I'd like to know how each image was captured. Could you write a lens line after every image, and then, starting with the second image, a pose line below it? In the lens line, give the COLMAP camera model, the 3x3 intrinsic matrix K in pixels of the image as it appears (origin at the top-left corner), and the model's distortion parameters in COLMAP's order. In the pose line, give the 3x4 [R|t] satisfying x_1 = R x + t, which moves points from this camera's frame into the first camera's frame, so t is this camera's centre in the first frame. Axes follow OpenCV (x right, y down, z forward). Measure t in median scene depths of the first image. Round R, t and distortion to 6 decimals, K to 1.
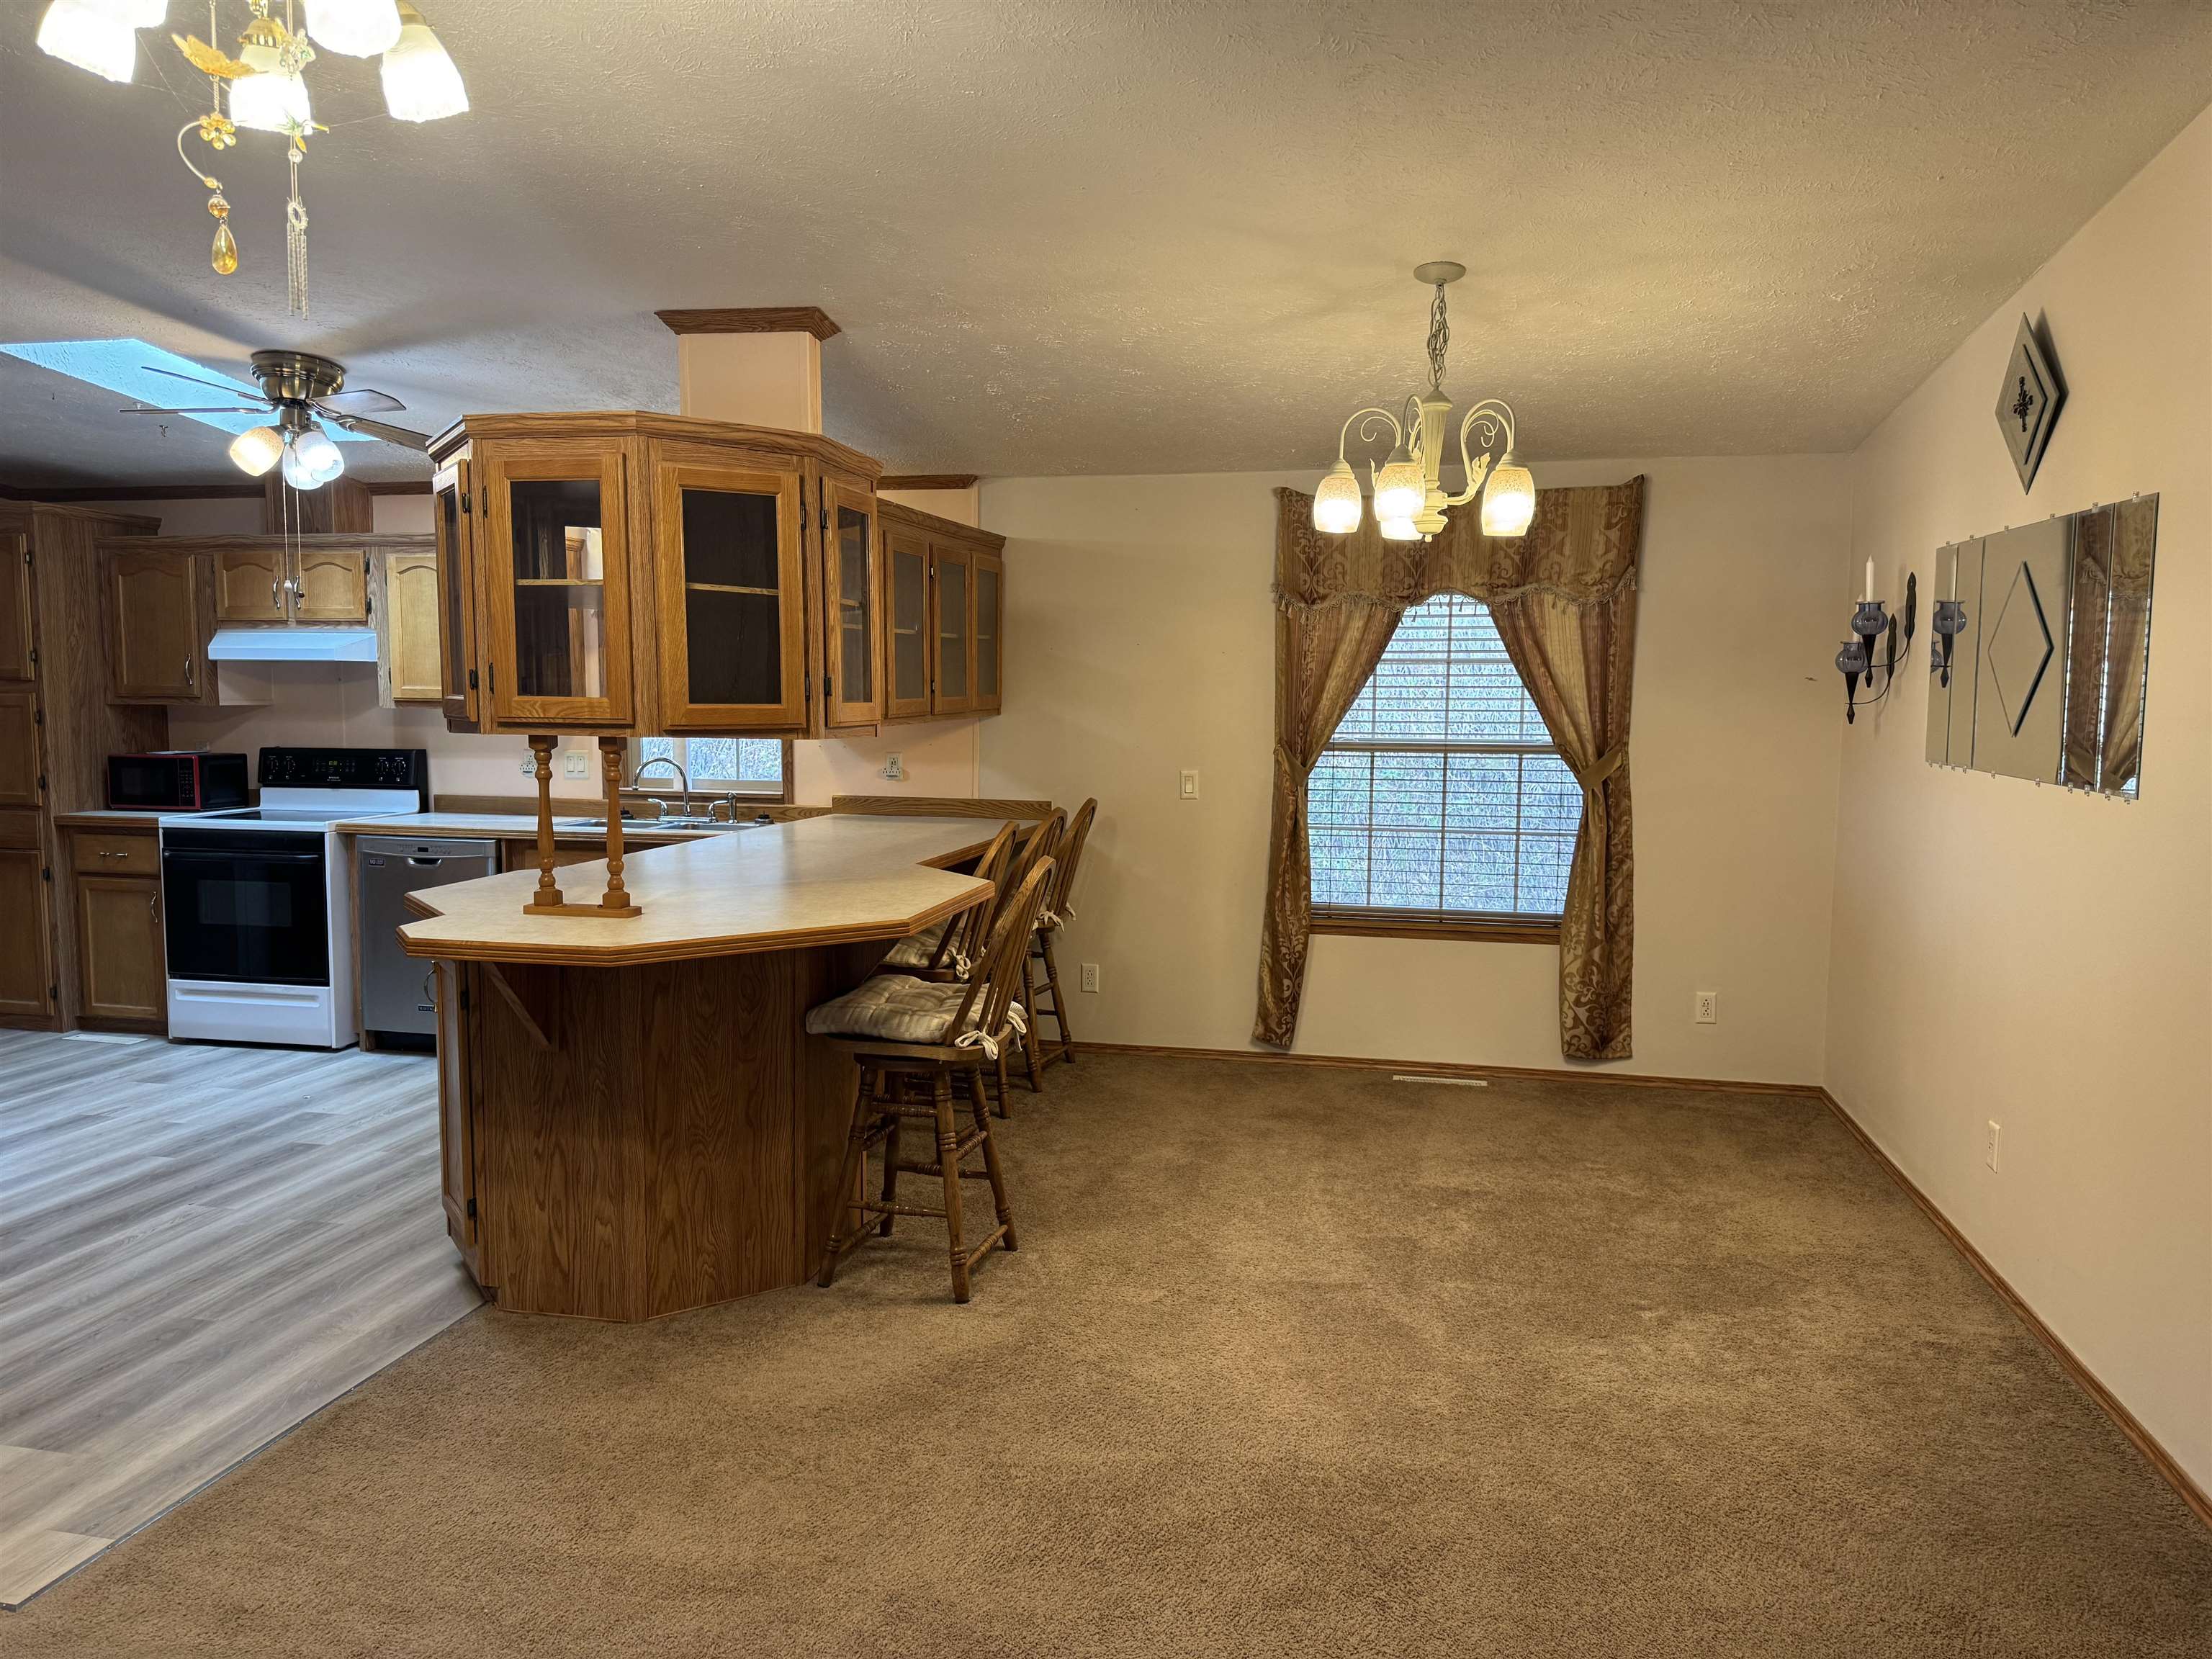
lens RADIAL K [[1542.7, 0, 1111.6], [0, 1542.7, 834.1], [0, 0, 1]] dist [0.127834, -0.210288]
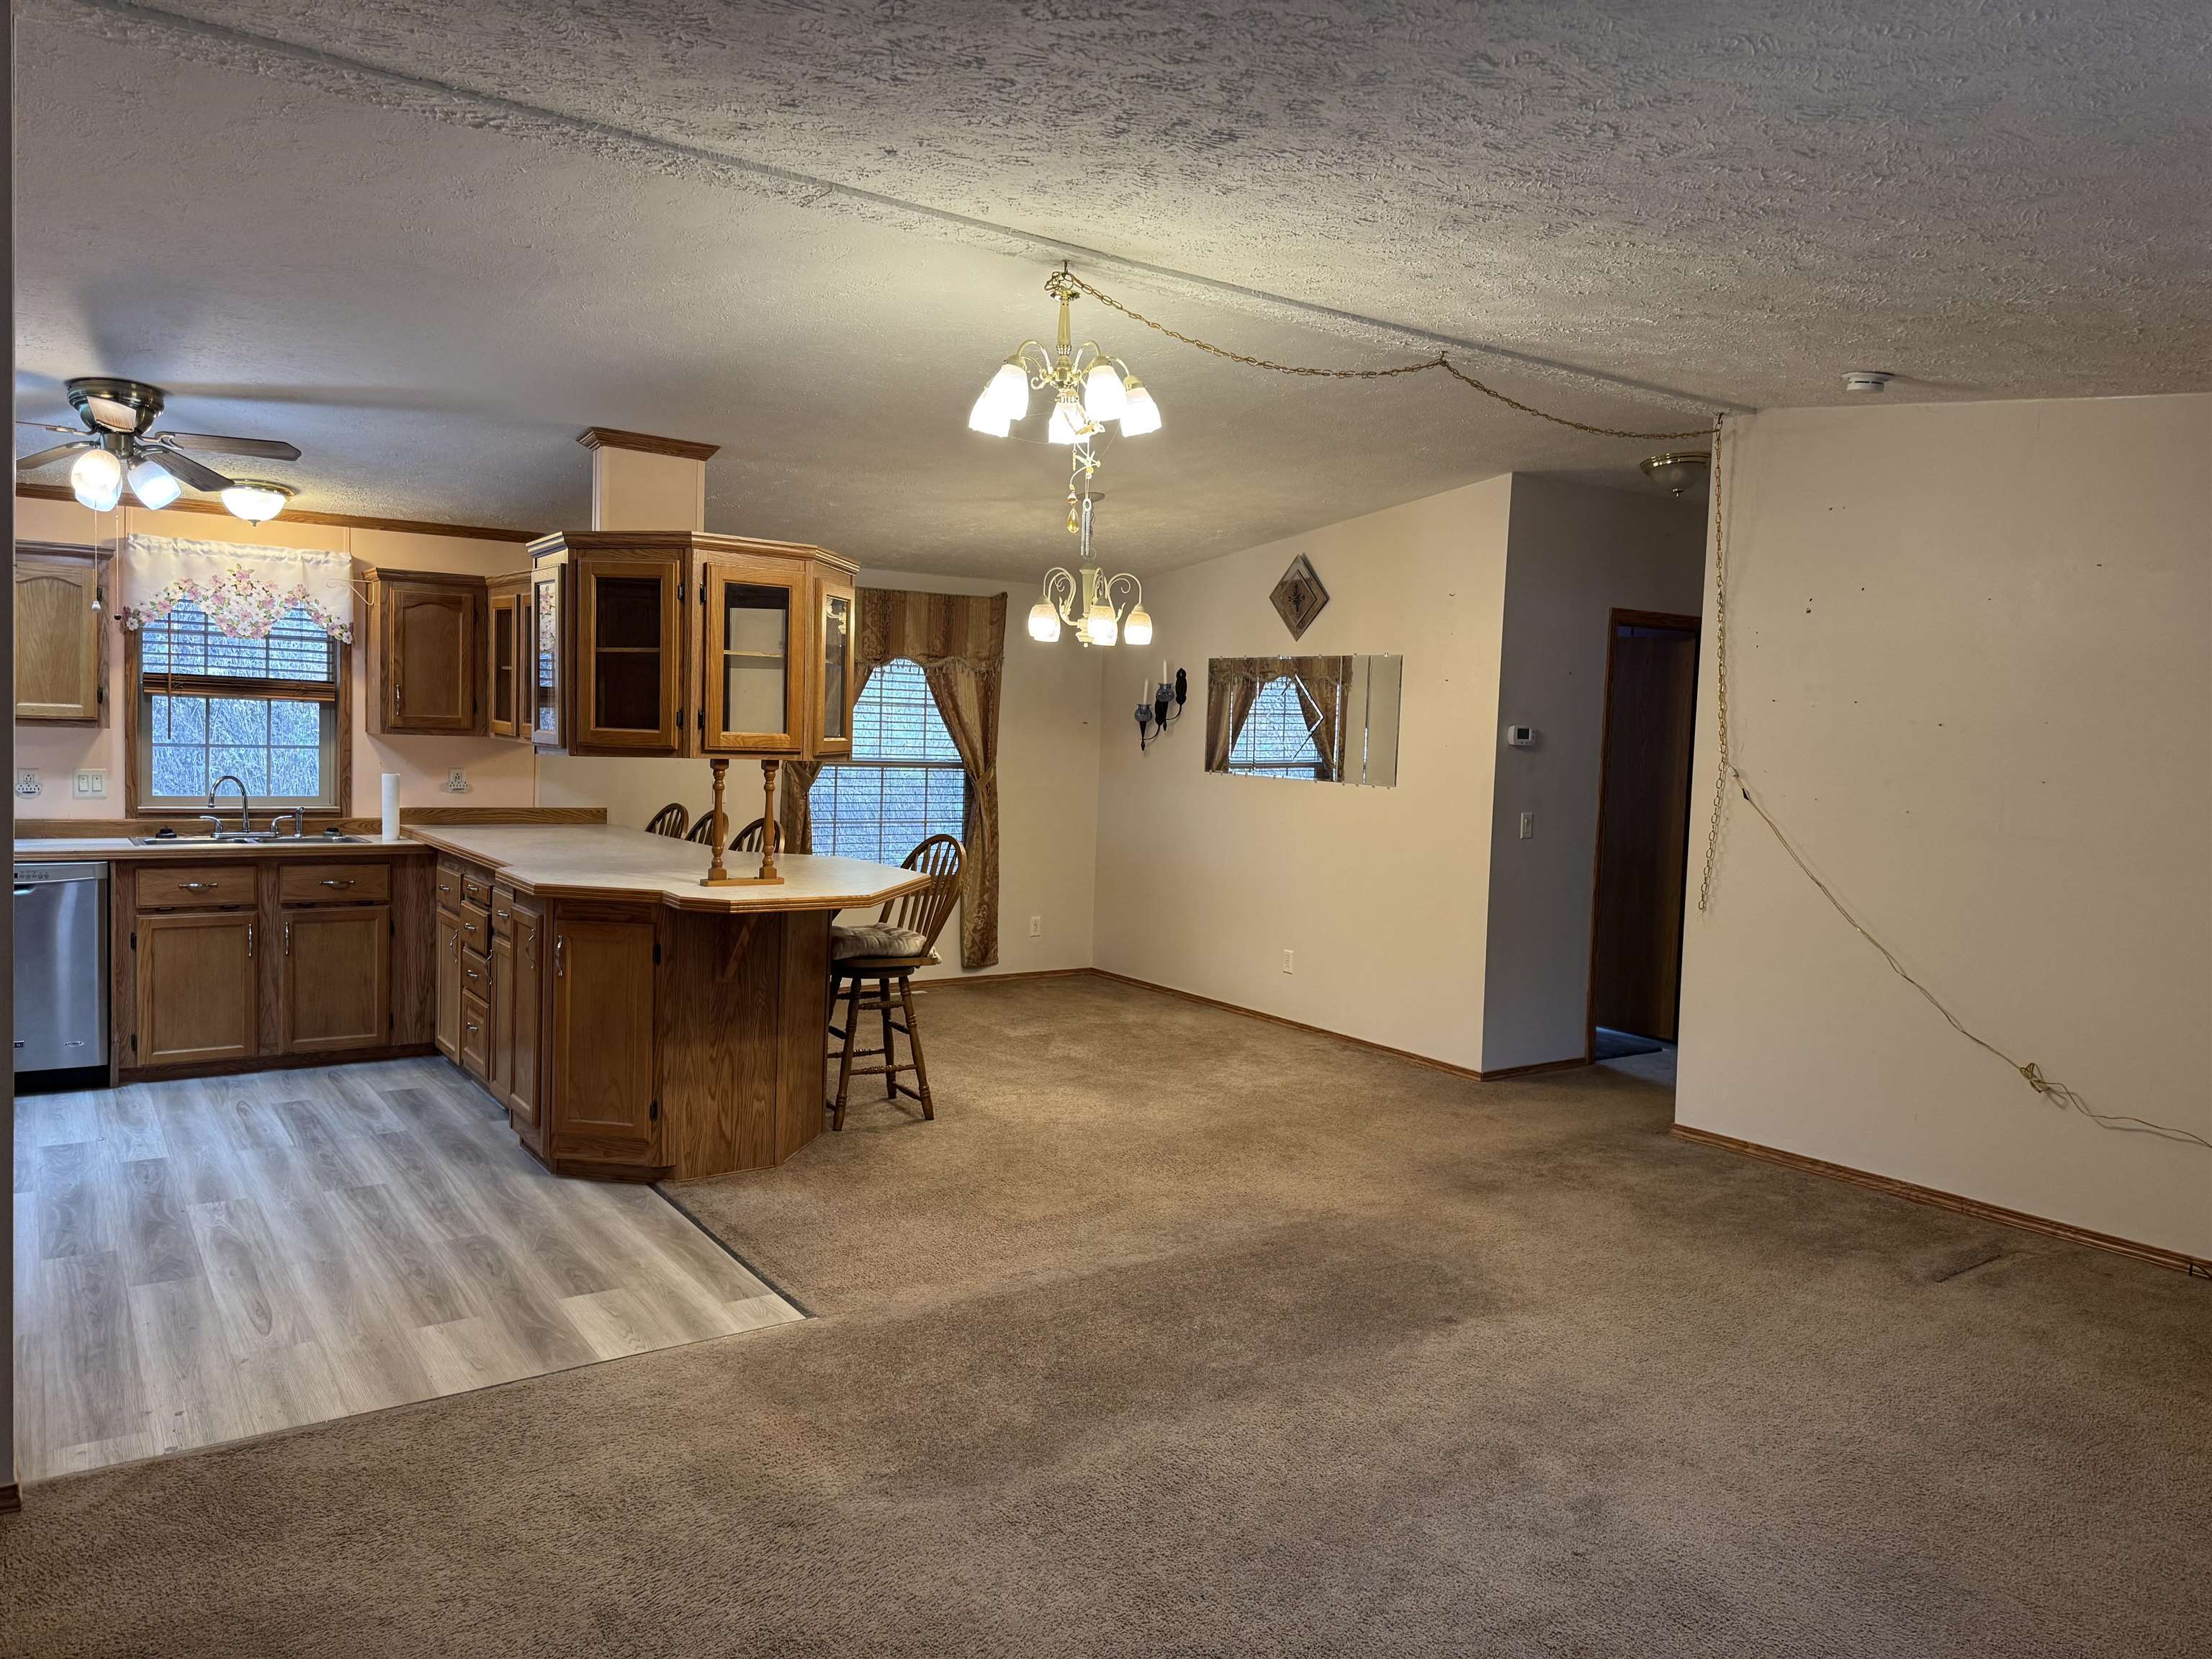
lens RADIAL K [[1542.7, 0, 1111.6], [0, 1542.7, 834.1], [0, 0, 1]] dist [0.127834, -0.210288]
pose [[0.680840, -0.037047, 0.731494, -0.830071], [0.042249, 0.999044, 0.011273, 0.002503], [-0.731212, 0.023229, 0.681754, -0.152884]]
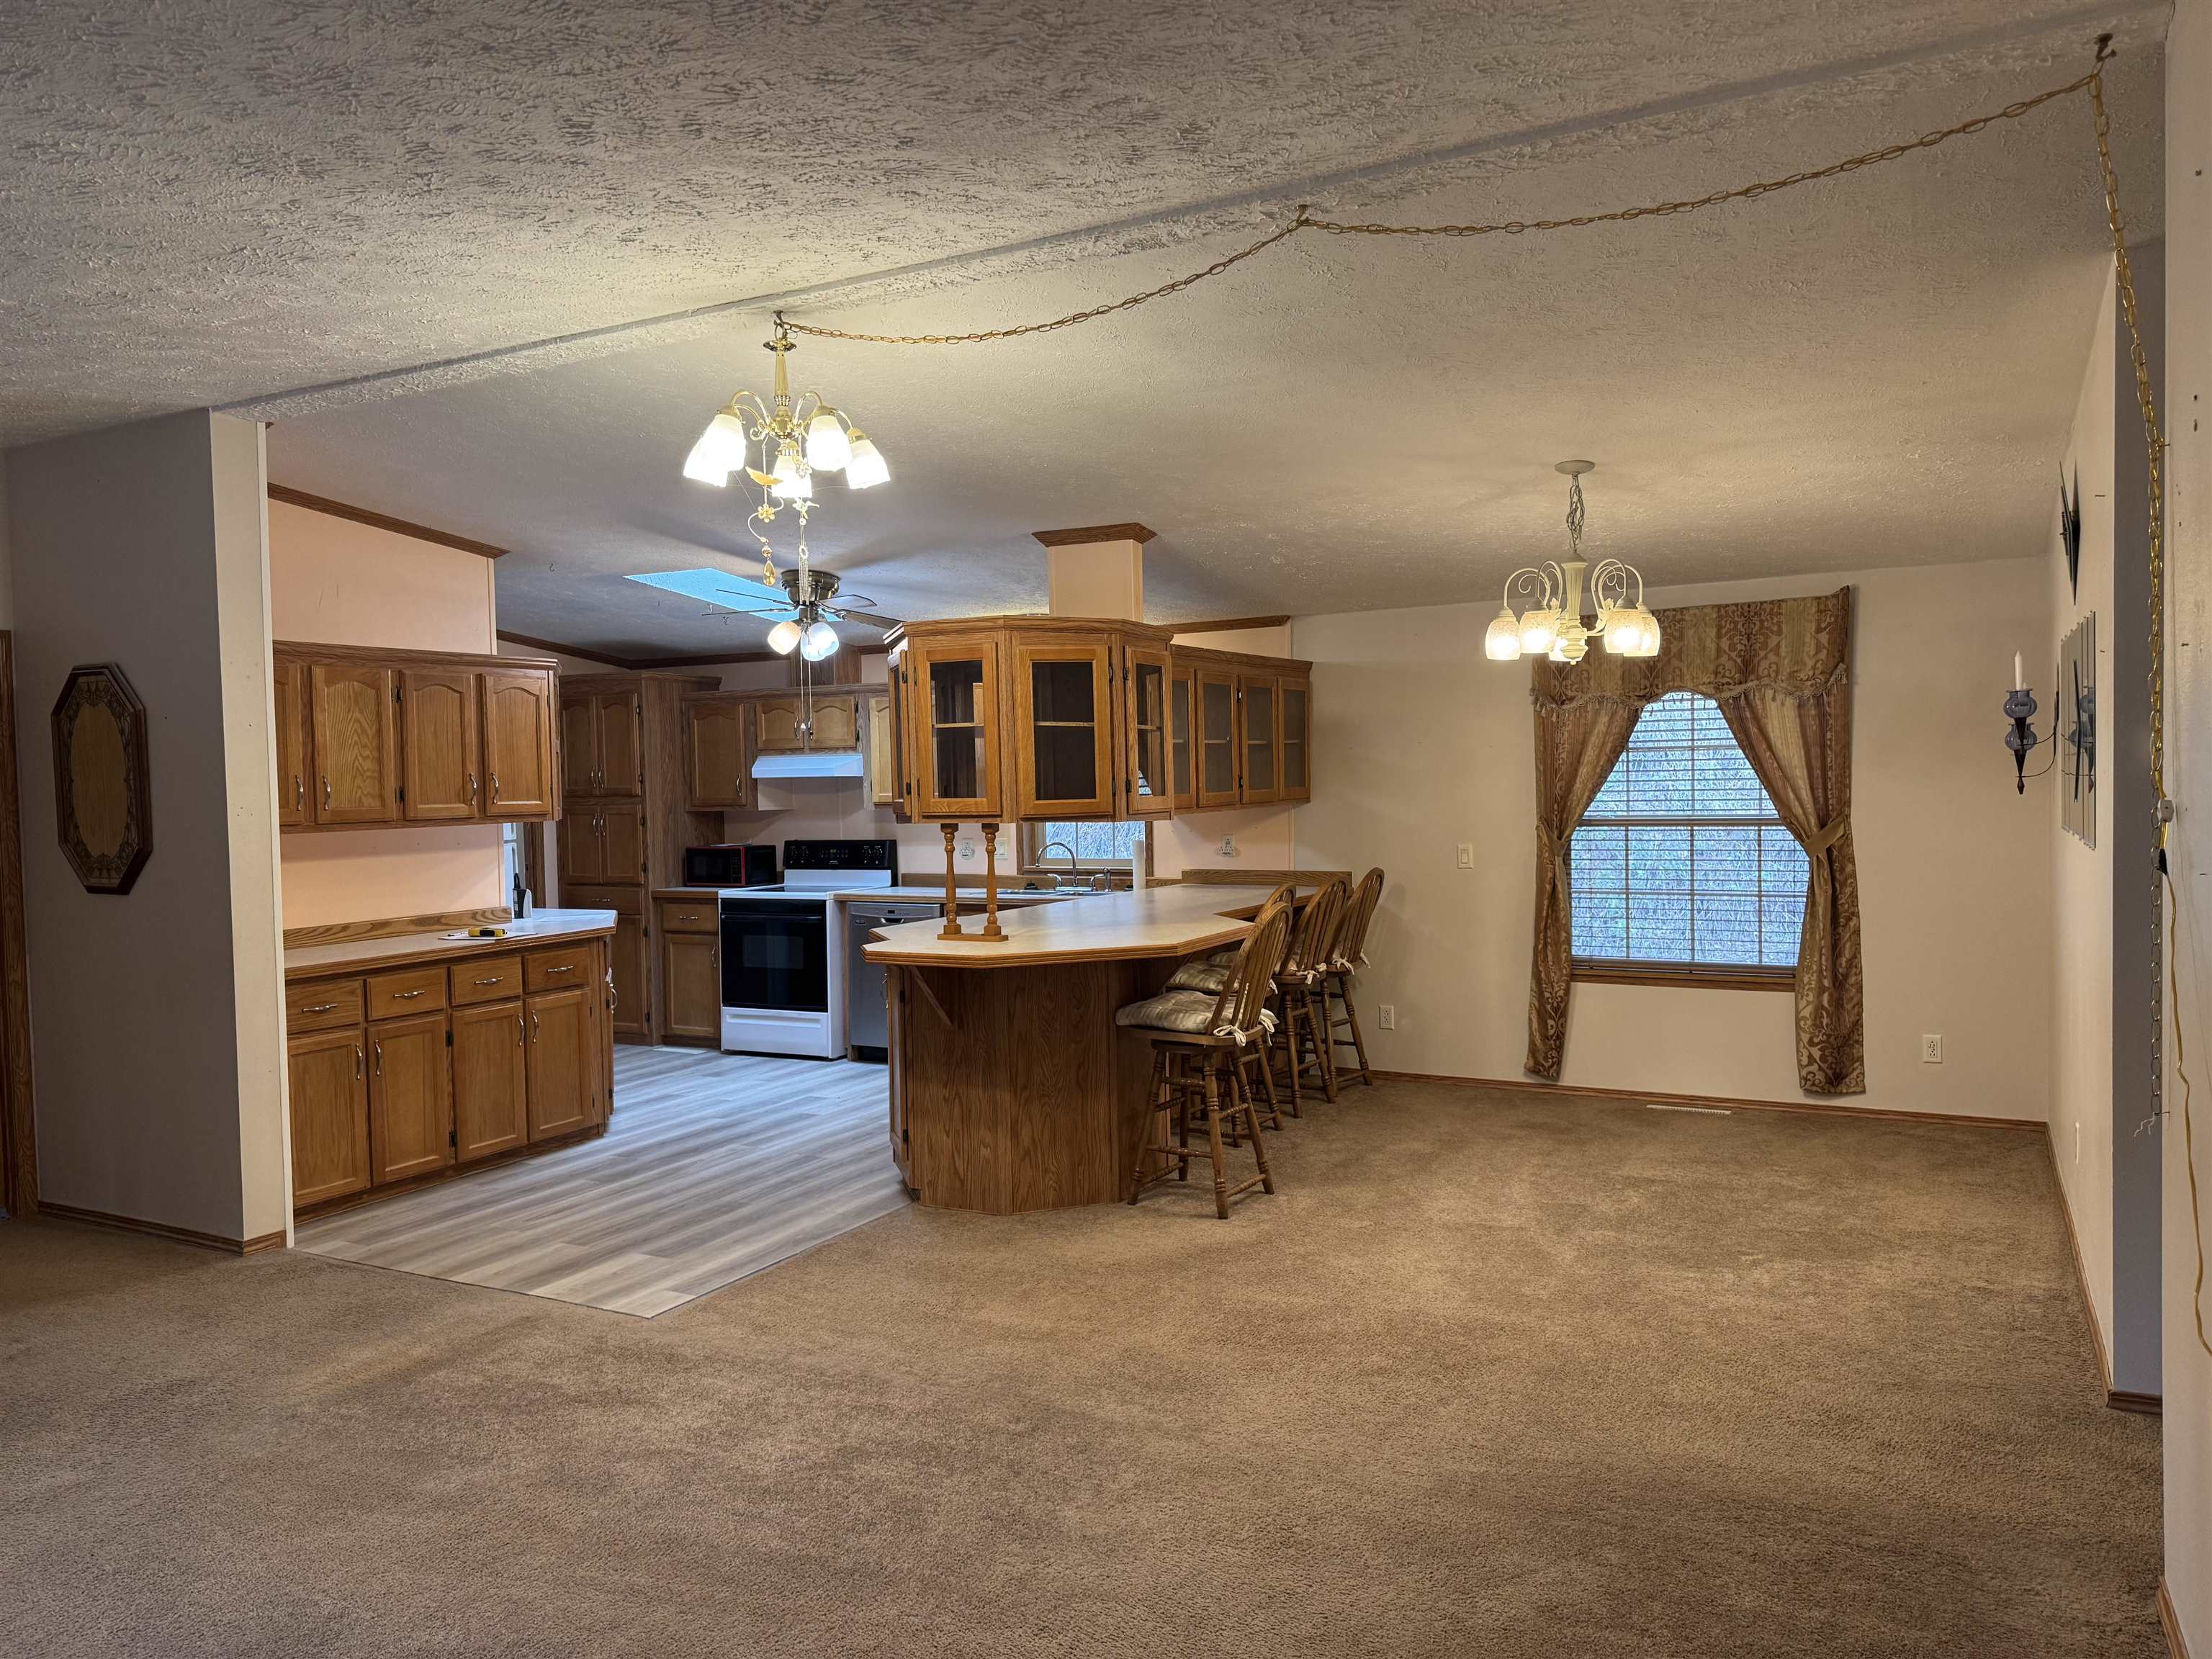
lens RADIAL K [[1542.7, 0, 1111.6], [0, 1542.7, 834.1], [0, 0, 1]] dist [0.127834, -0.210288]
pose [[0.958761, -0.017369, -0.283683, 0.159742], [0.000684, 0.998269, -0.058808, 0.026670], [0.284213, 0.056189, 0.957113, -0.296092]]
